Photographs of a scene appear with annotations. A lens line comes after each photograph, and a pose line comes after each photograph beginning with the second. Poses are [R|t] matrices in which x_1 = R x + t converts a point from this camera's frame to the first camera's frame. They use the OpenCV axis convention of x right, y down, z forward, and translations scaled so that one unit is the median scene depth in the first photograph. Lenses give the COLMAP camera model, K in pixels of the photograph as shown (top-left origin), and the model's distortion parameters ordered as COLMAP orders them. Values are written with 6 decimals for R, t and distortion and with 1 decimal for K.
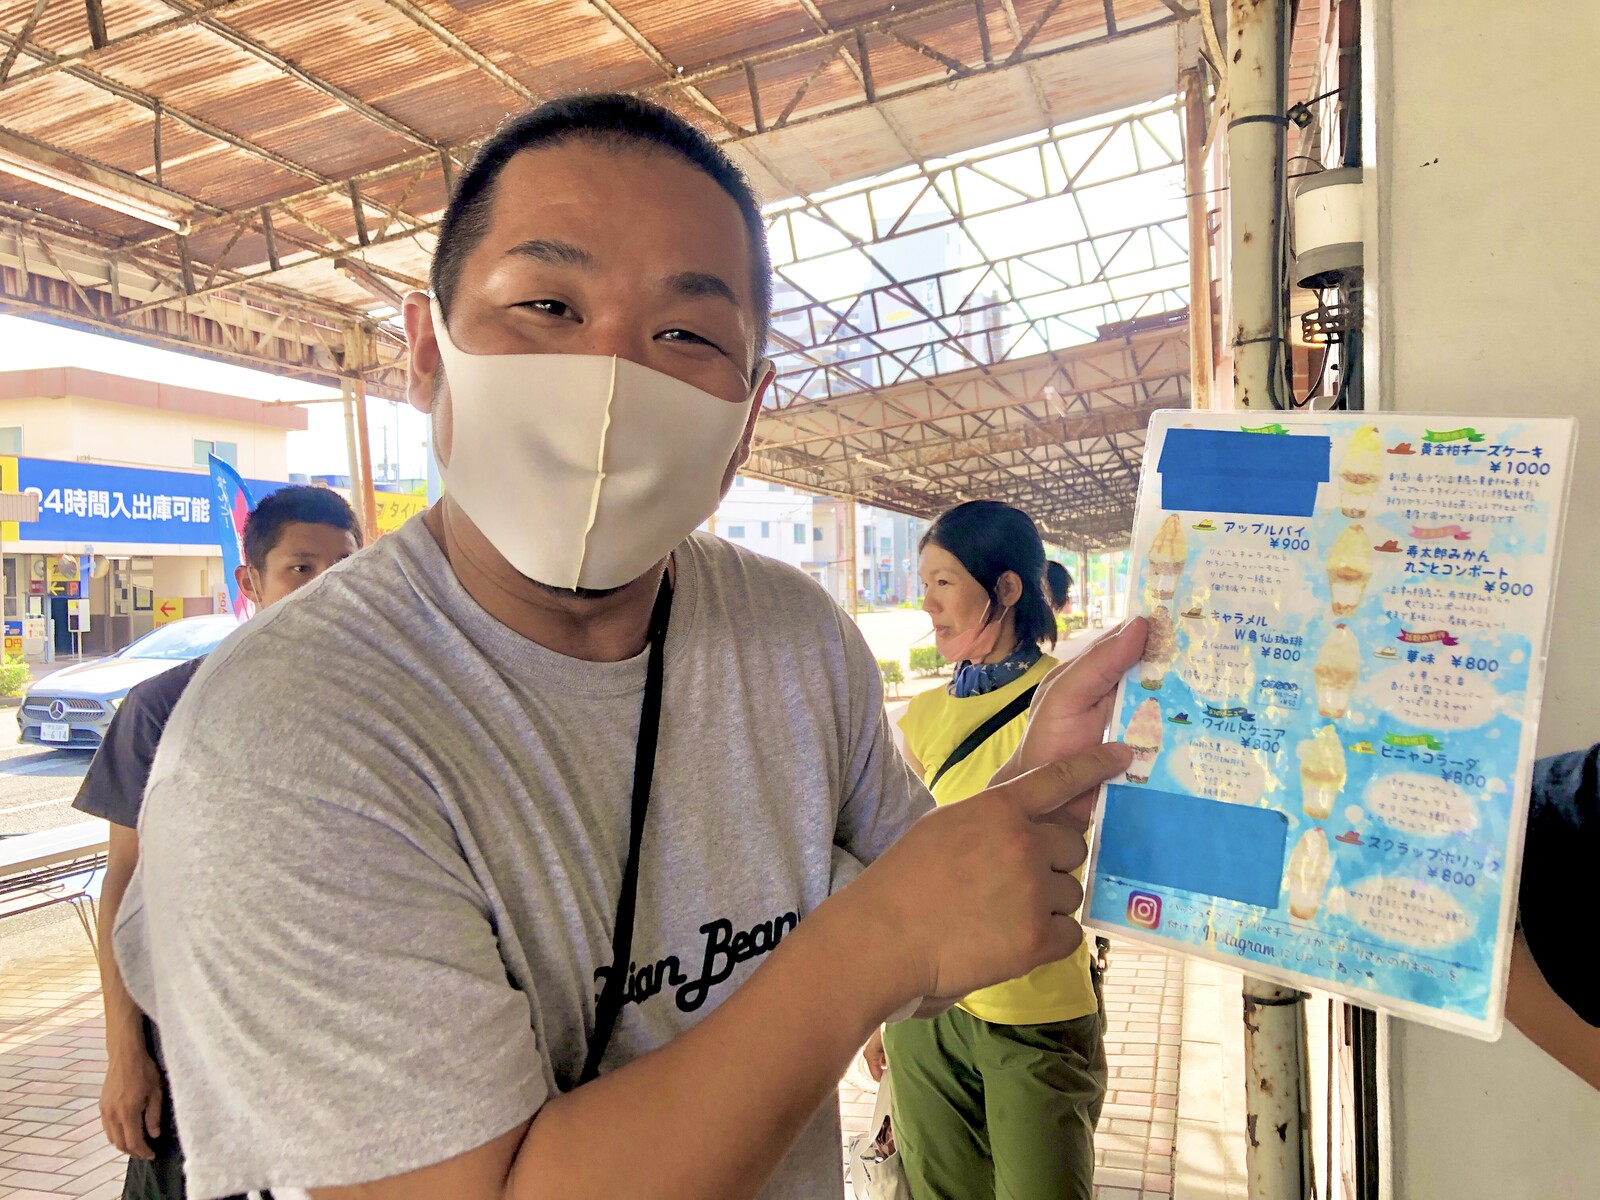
lens RADIAL K [[1320.4, 0, 799.8], [0, 1320.4, 605.1], [0, 0, 1]] dist [0.001107, 0.013244]
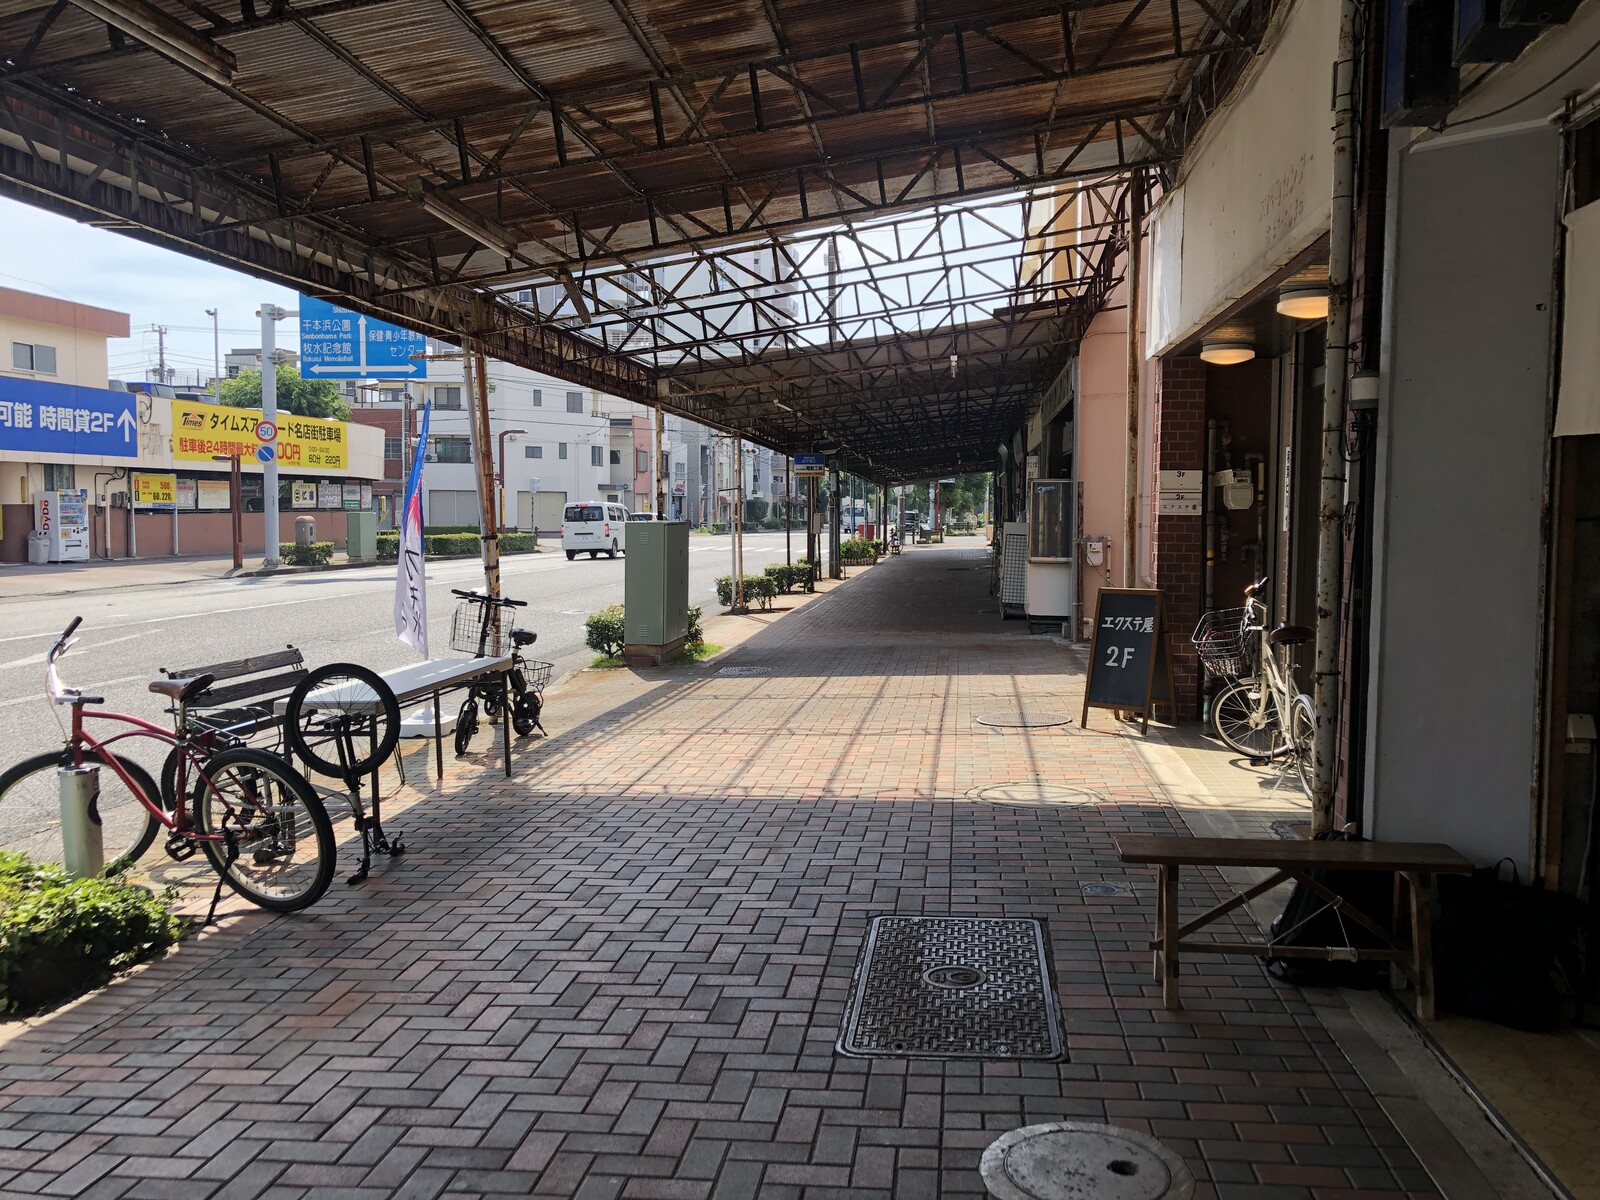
lens RADIAL K [[1320.4, 0, 800.9], [0, 1320.4, 596.6], [0, 0, 1]] dist [0.001107, 0.013244]
pose [[0.984122, 0.013043, 0.177014, -0.102857], [-0.022077, 0.998547, 0.049160, 0.002278], [-0.176115, -0.052287, 0.982980, -0.125760]]
